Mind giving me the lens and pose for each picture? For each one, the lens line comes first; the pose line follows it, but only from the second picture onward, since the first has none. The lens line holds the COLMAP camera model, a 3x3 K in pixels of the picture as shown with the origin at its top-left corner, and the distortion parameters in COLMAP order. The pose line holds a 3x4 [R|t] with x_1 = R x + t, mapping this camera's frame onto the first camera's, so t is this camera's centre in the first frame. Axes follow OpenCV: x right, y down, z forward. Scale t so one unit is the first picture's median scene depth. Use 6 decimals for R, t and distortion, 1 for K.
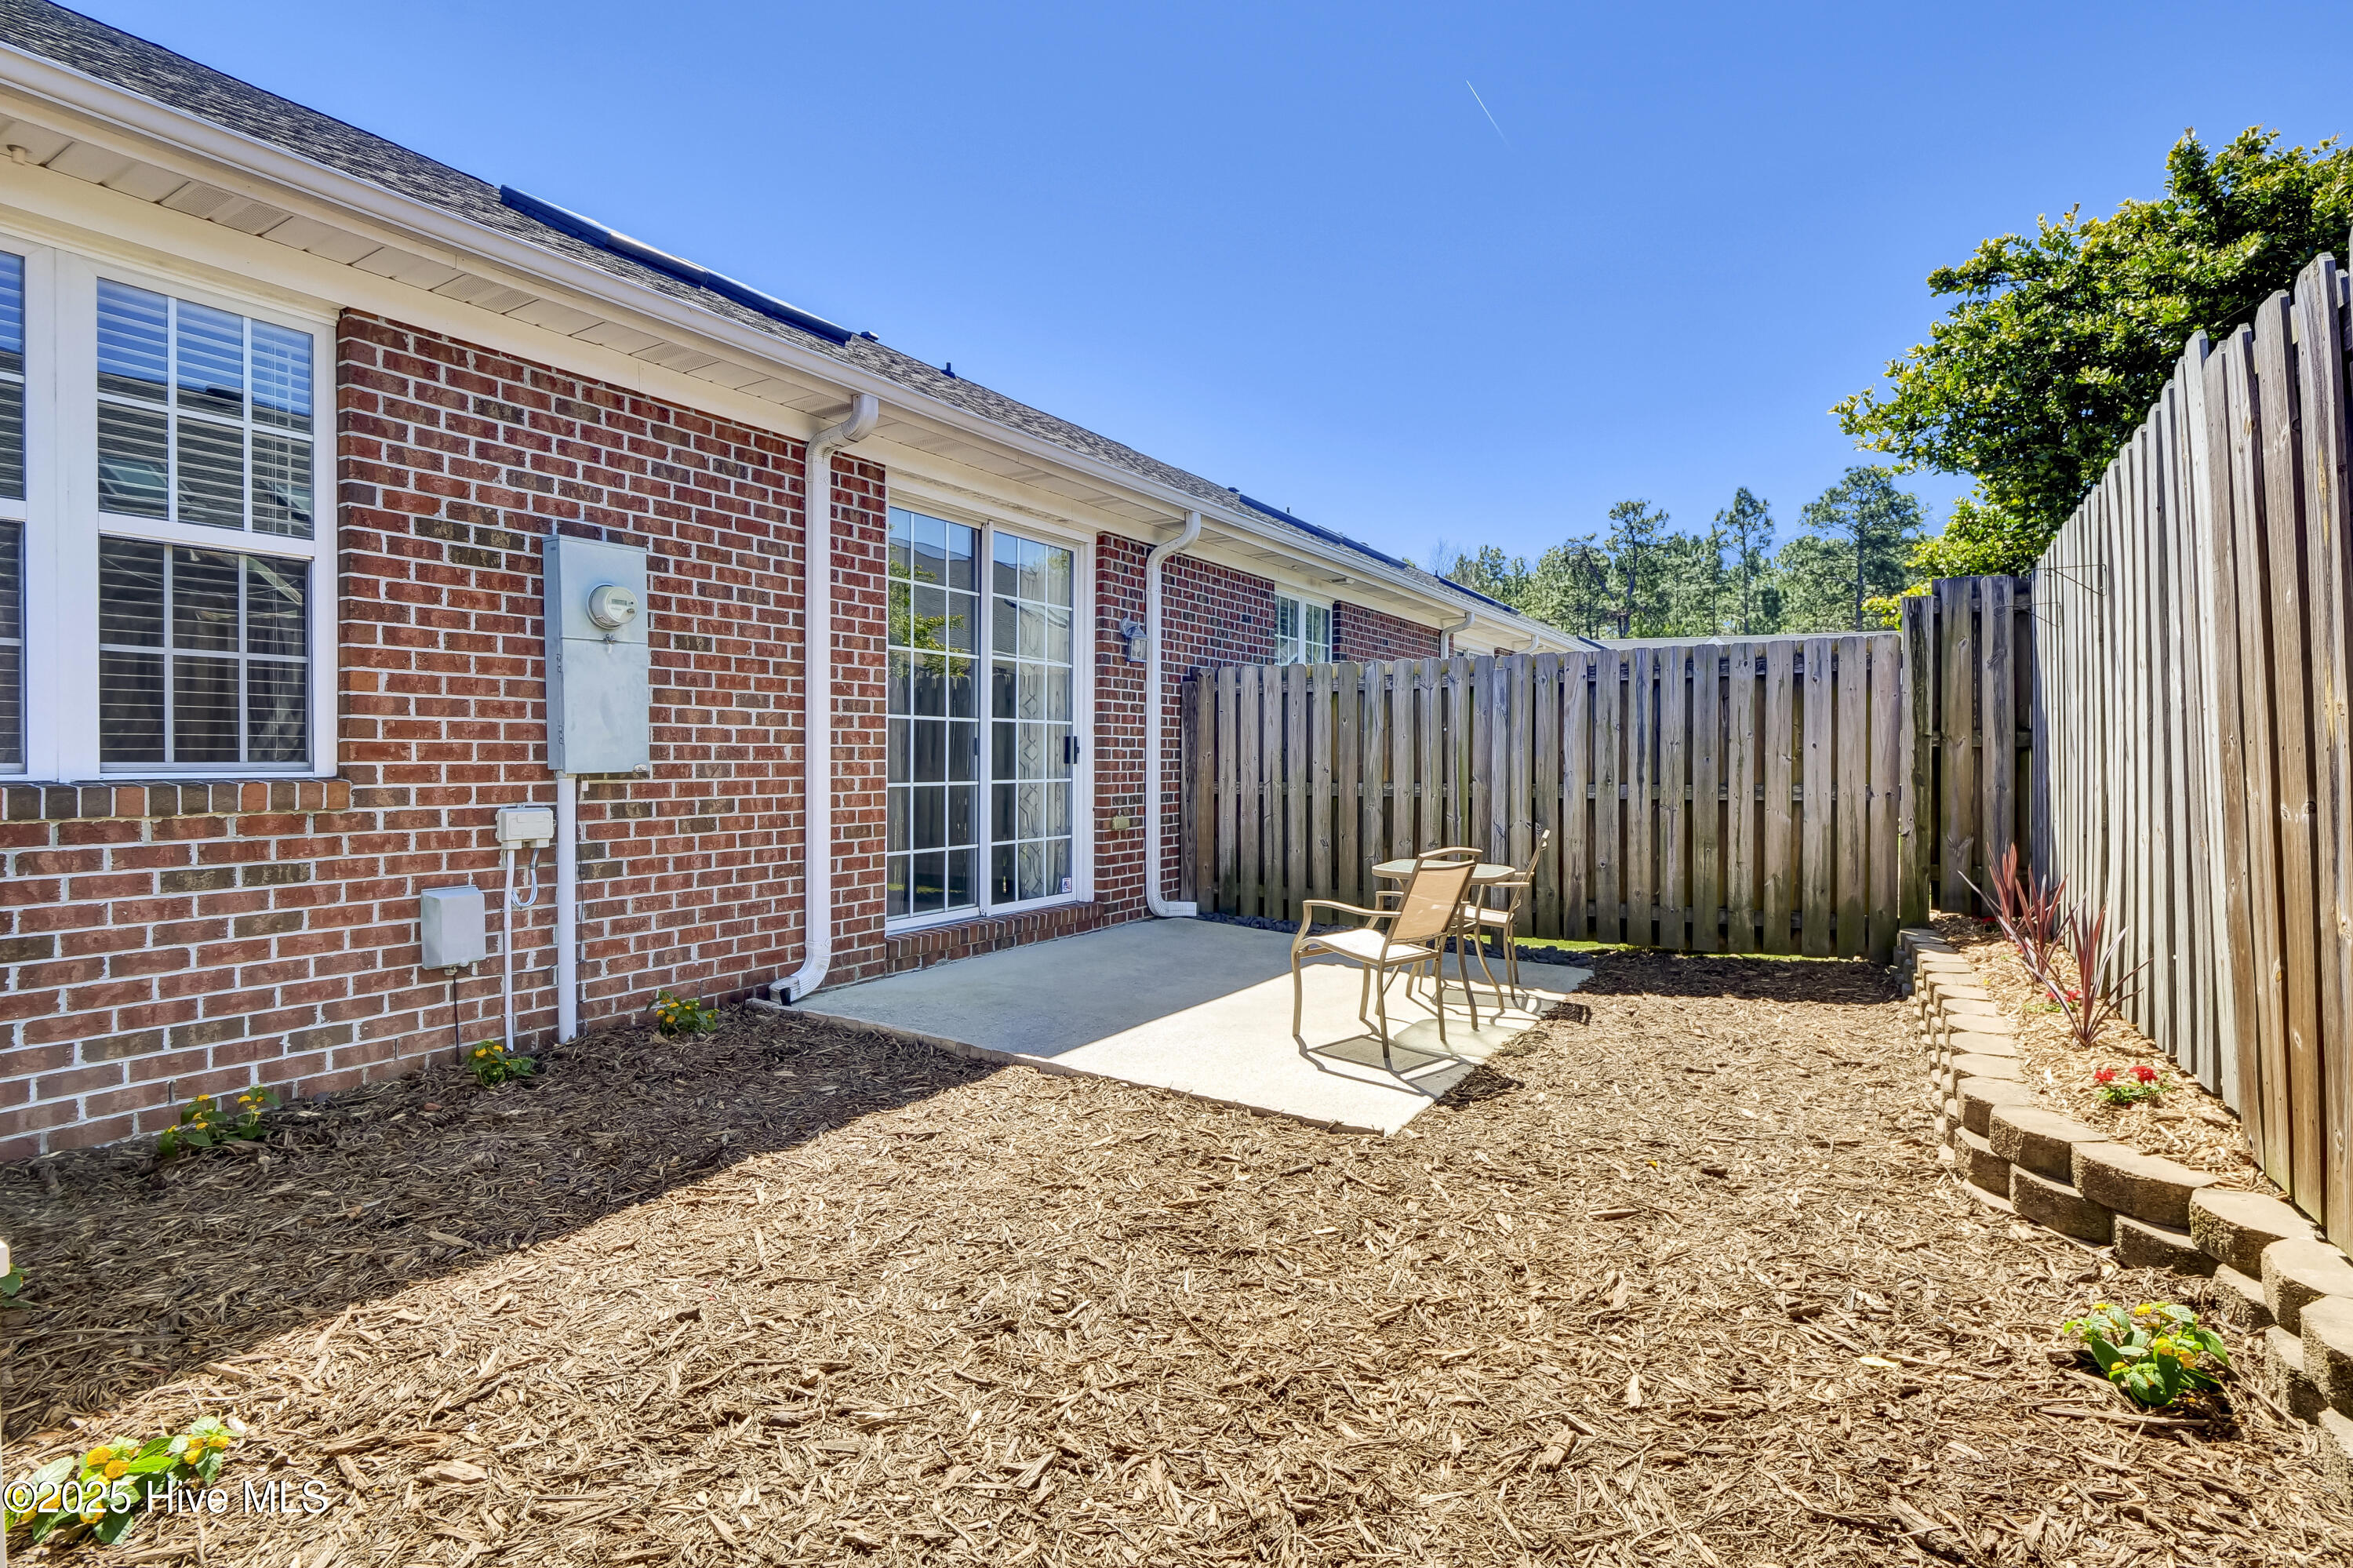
lens RADIAL K [[1144.2, 0, 1170.1], [0, 1144.2, 772.7], [0, 0, 1]] dist [-0.003322, -0.007353]
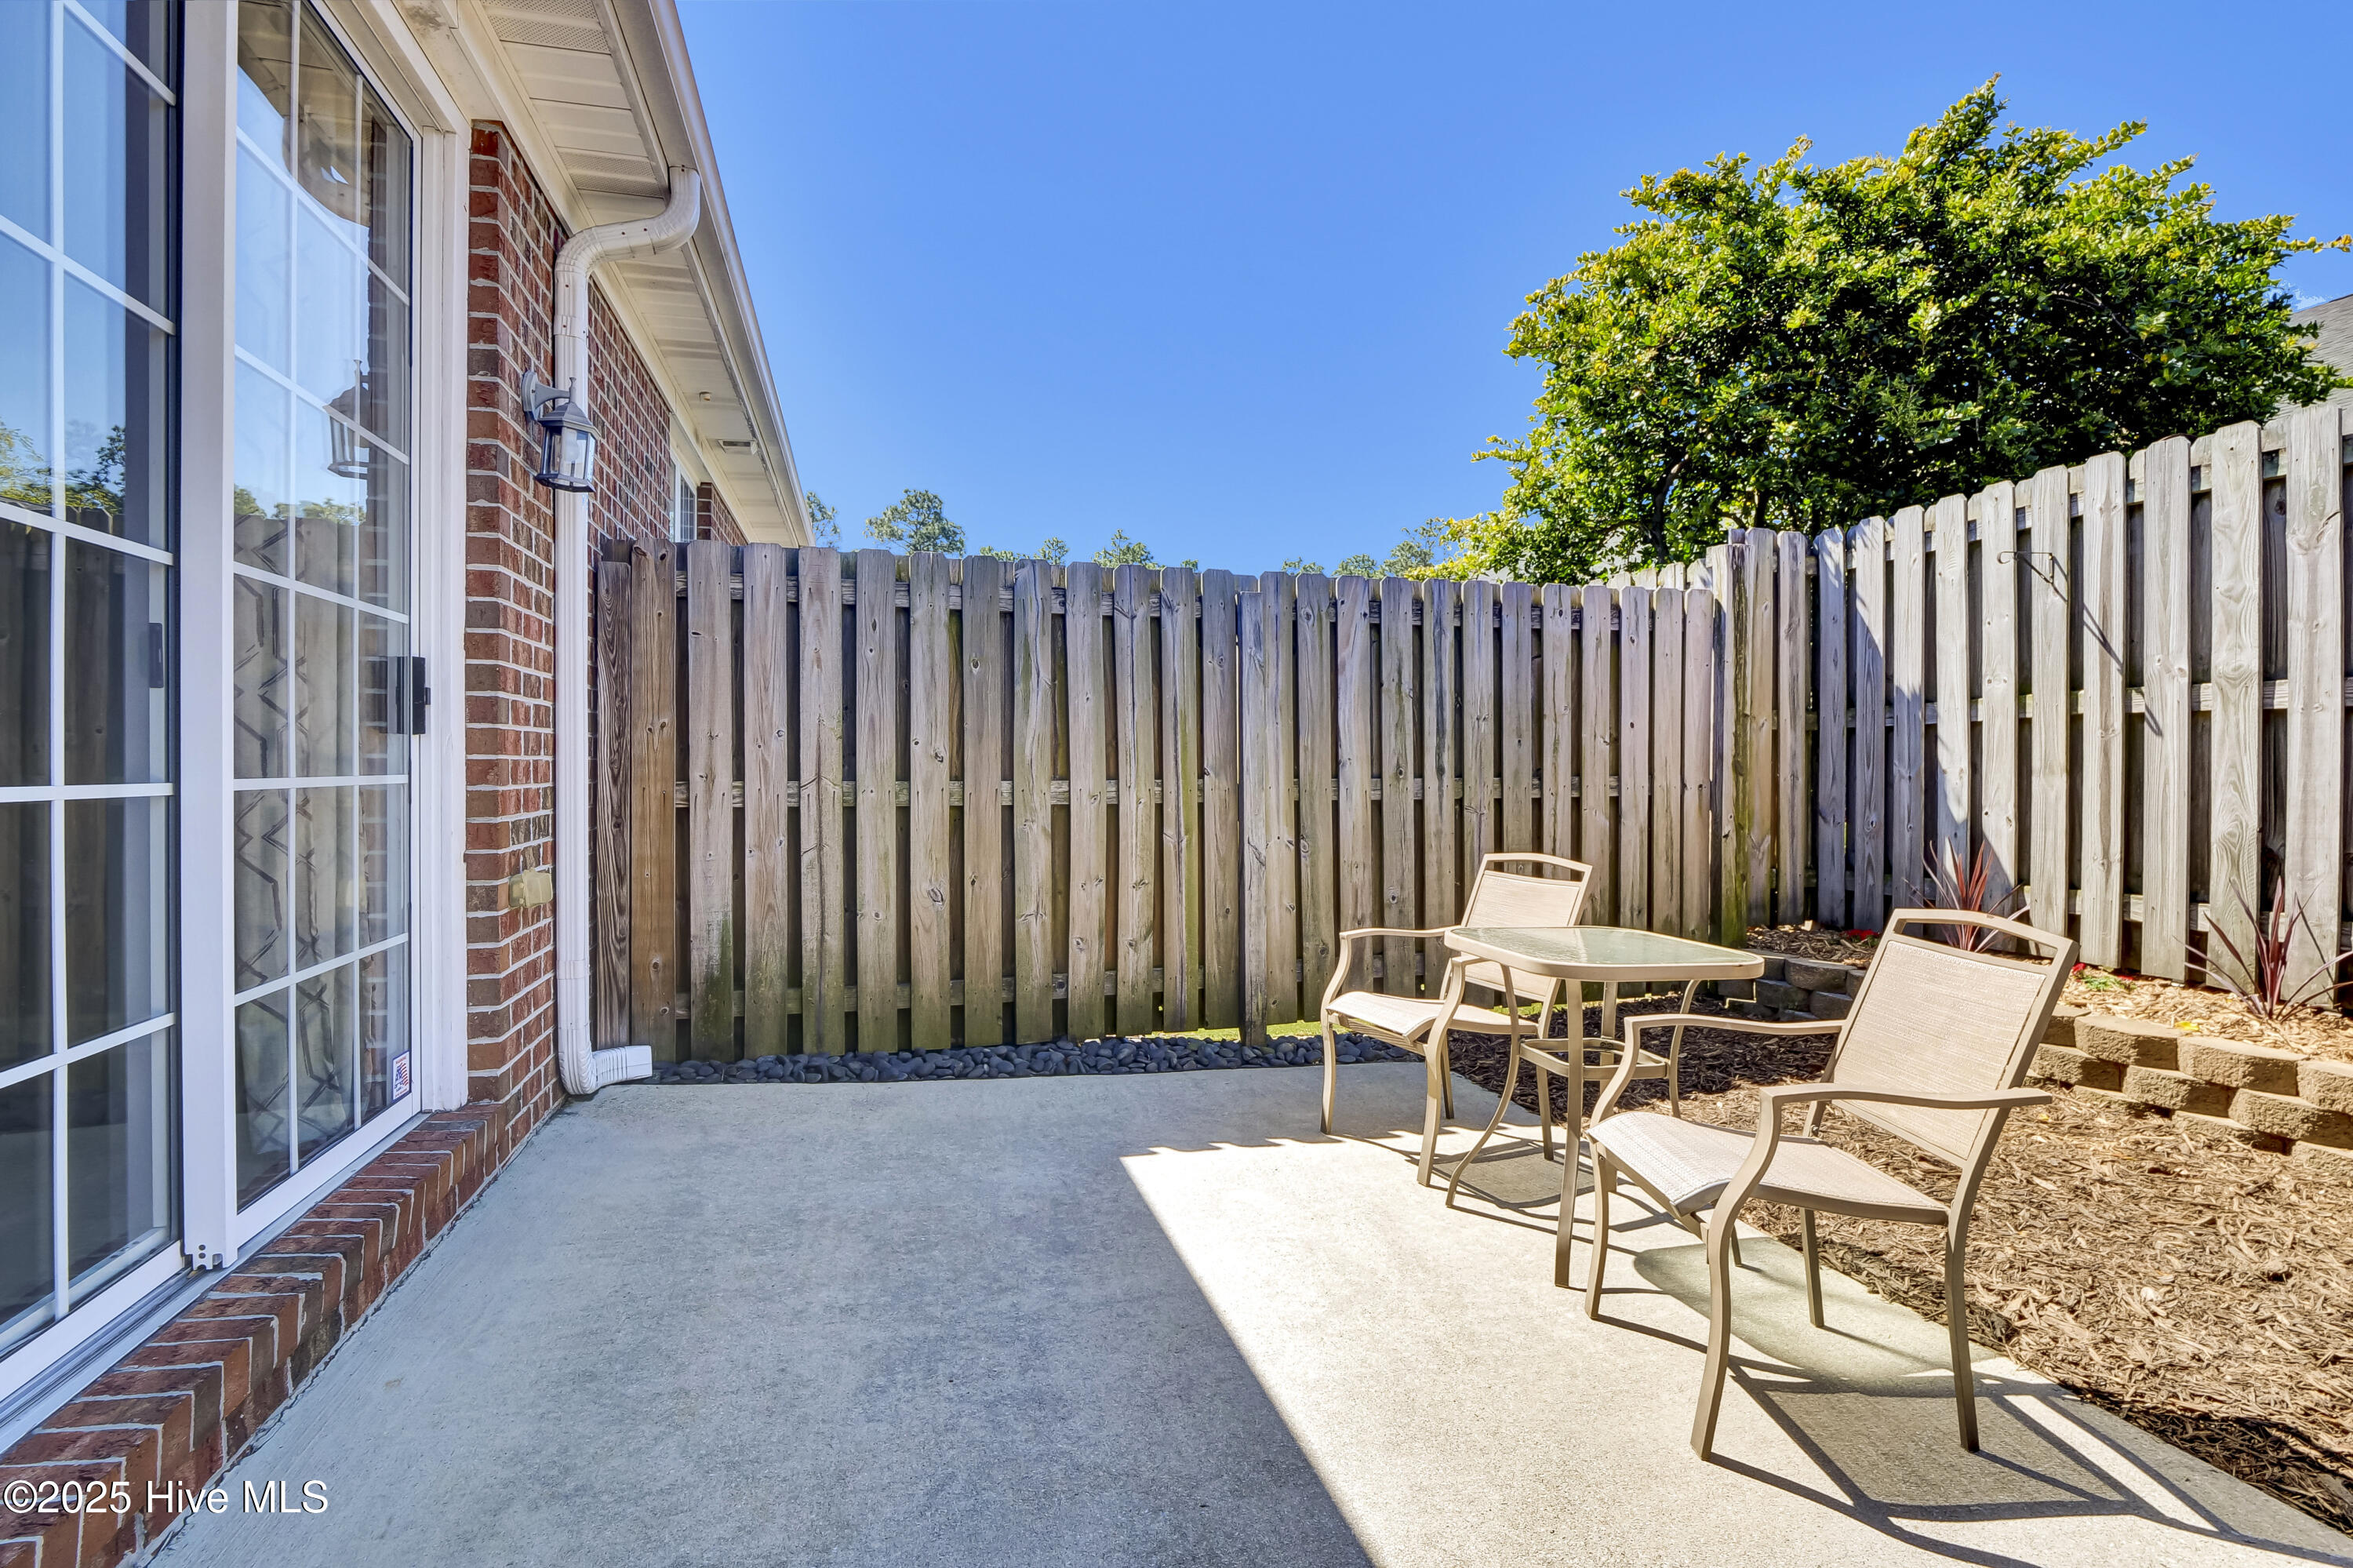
lens RADIAL K [[1144.2, 0, 1170.1], [0, 1144.2, 772.7], [0, 0, 1]] dist [-0.003322, -0.007353]
pose [[0.682785, -0.004142, 0.730608, -0.195855], [0.005435, 0.999985, 0.000590, 0.005780], [-0.730599, 0.003568, 0.682797, 0.621937]]
